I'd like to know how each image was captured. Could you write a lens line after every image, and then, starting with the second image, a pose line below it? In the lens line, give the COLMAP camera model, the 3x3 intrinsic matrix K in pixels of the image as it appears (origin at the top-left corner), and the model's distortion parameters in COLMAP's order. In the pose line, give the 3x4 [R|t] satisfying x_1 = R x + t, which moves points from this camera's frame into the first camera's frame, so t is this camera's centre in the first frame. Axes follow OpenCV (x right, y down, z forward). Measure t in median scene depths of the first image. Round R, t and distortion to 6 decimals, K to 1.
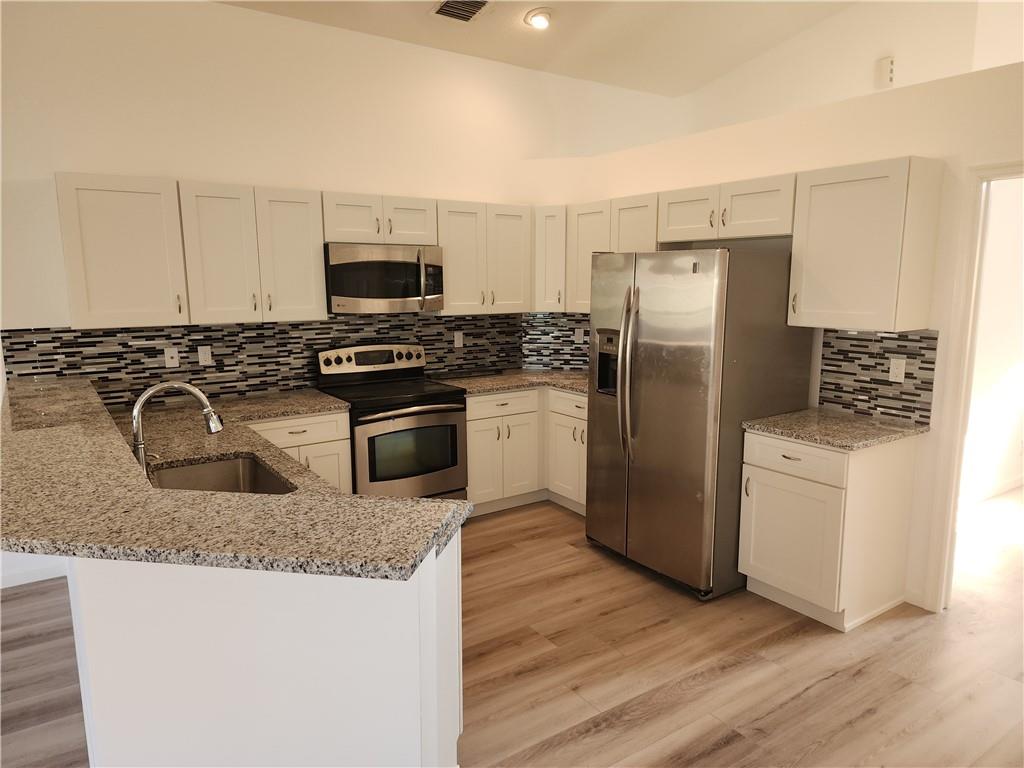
lens RADIAL K [[688.3, 0, 533.3], [0, 688.3, 387.0], [0, 0, 1]] dist [0.080119, -0.103976]
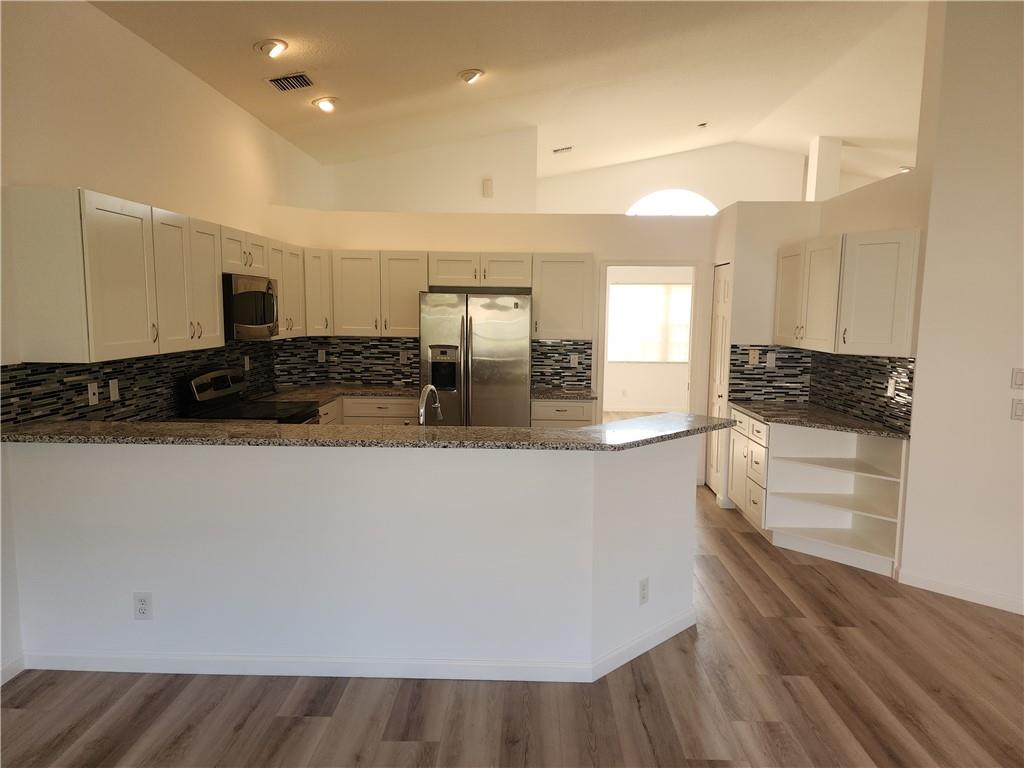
lens RADIAL K [[688.3, 0, 533.3], [0, 688.3, 387.0], [0, 0, 1]] dist [0.080119, -0.103976]
pose [[0.558462, -0.082346, 0.825433, -0.968408], [0.114662, 0.993172, 0.021504, -0.005756], [-0.821567, 0.082636, 0.564091, 0.032686]]
